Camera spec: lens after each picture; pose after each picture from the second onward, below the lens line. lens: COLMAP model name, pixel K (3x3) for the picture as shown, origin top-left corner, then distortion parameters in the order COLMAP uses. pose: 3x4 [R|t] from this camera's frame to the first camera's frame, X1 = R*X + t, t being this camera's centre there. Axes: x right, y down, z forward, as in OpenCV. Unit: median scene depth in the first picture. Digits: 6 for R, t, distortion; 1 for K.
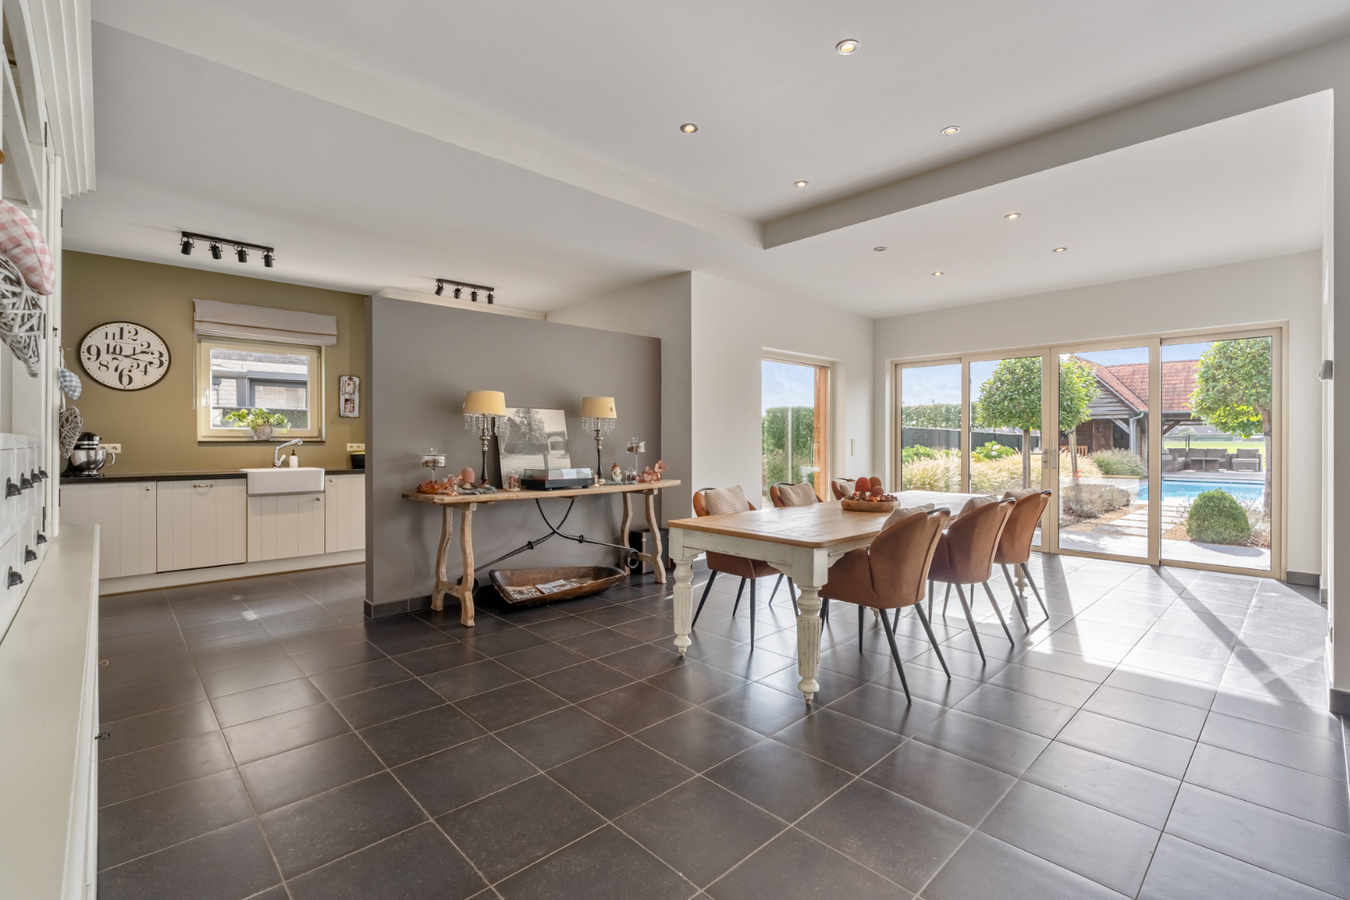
lens RADIAL K [[603.7, 0, 675.4], [0, 603.7, 438.0], [0, 0, 1]] dist [-0.002606, -0.000109]
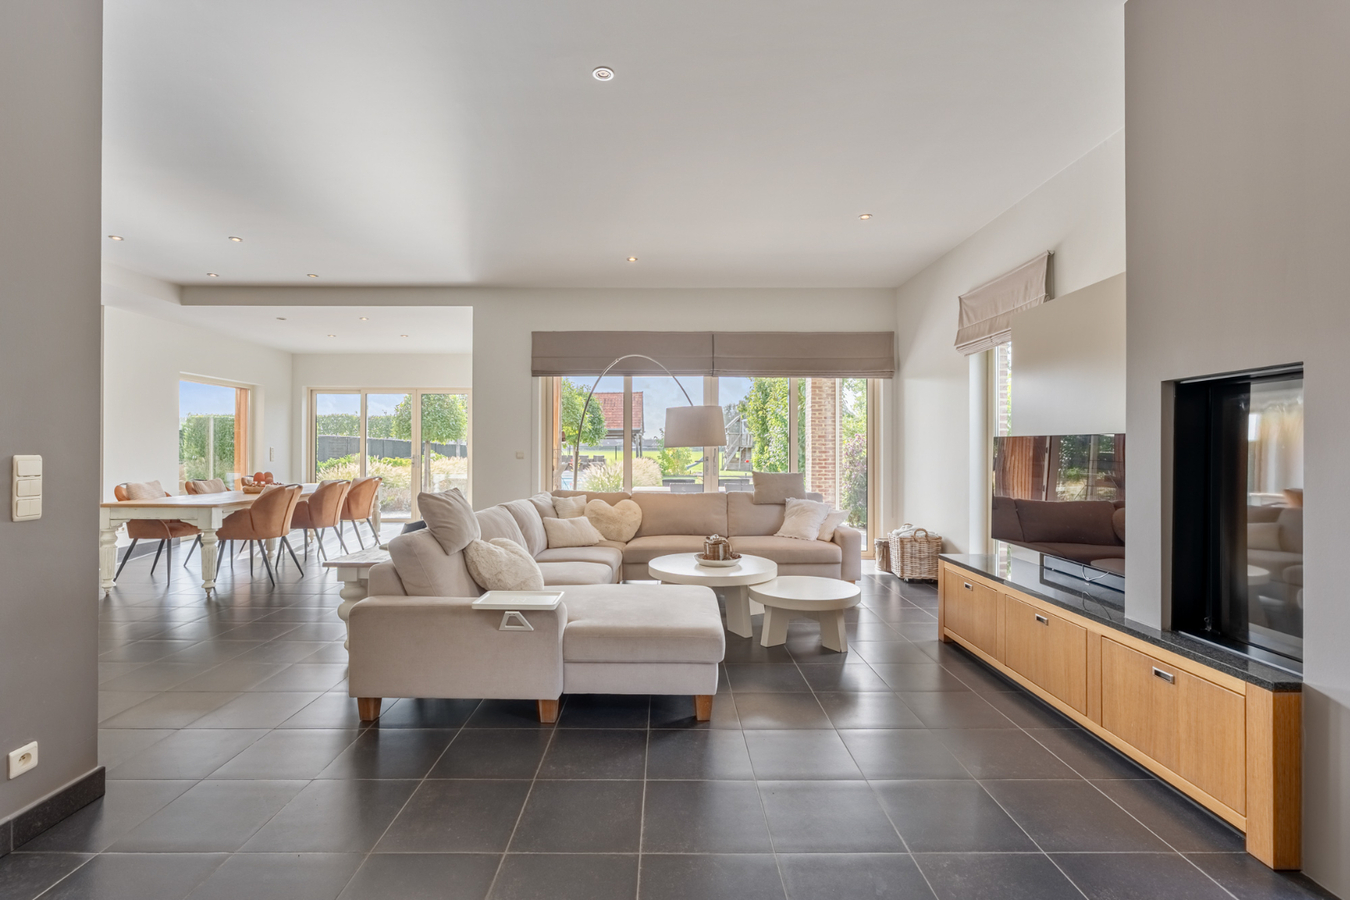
lens RADIAL K [[603.7, 0, 669.5], [0, 603.7, 448.7], [0, 0, 1]] dist [-0.002606, -0.000109]
pose [[0.680166, 0.004474, 0.733044, -0.115741], [-0.007418, 0.999972, 0.000779, -0.005689], [-0.733021, -0.005968, 0.680180, -0.861078]]
